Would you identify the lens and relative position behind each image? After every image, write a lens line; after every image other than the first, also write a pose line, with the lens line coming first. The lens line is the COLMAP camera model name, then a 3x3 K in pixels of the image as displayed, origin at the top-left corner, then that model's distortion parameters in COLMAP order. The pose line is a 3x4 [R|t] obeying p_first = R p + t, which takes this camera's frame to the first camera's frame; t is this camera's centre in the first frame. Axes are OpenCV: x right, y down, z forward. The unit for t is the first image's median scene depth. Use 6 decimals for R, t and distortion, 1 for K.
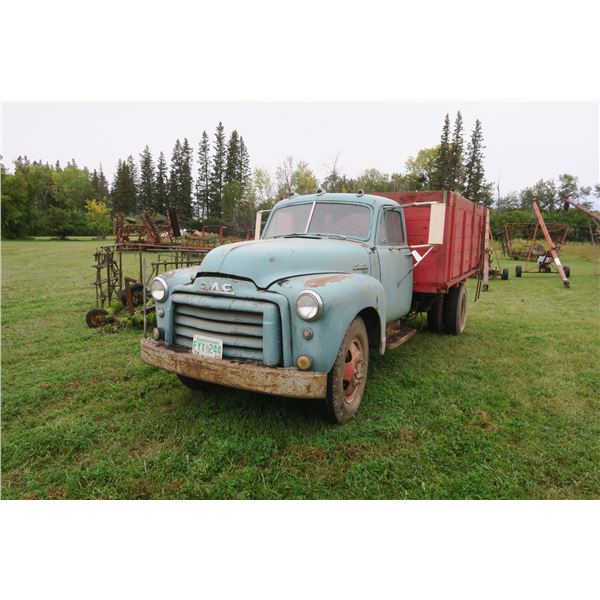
lens RADIAL K [[409.4, 0, 300.0], [0, 409.4, 300.0], [0, 0, 1]] dist [-0.028099, 0.001096]
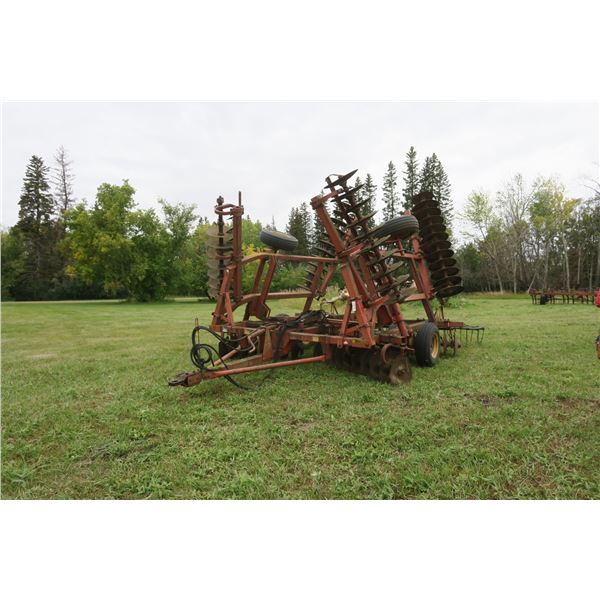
lens RADIAL K [[404.8, 0, 311.3], [0, 404.8, 301.2], [0, 0, 1]] dist [-0.022230, -0.002238]
pose [[0.931450, -0.017203, -0.363463, -0.096972], [-0.030581, 0.991647, -0.125306, -0.039716], [0.362582, 0.127831, 0.923143, 0.247358]]
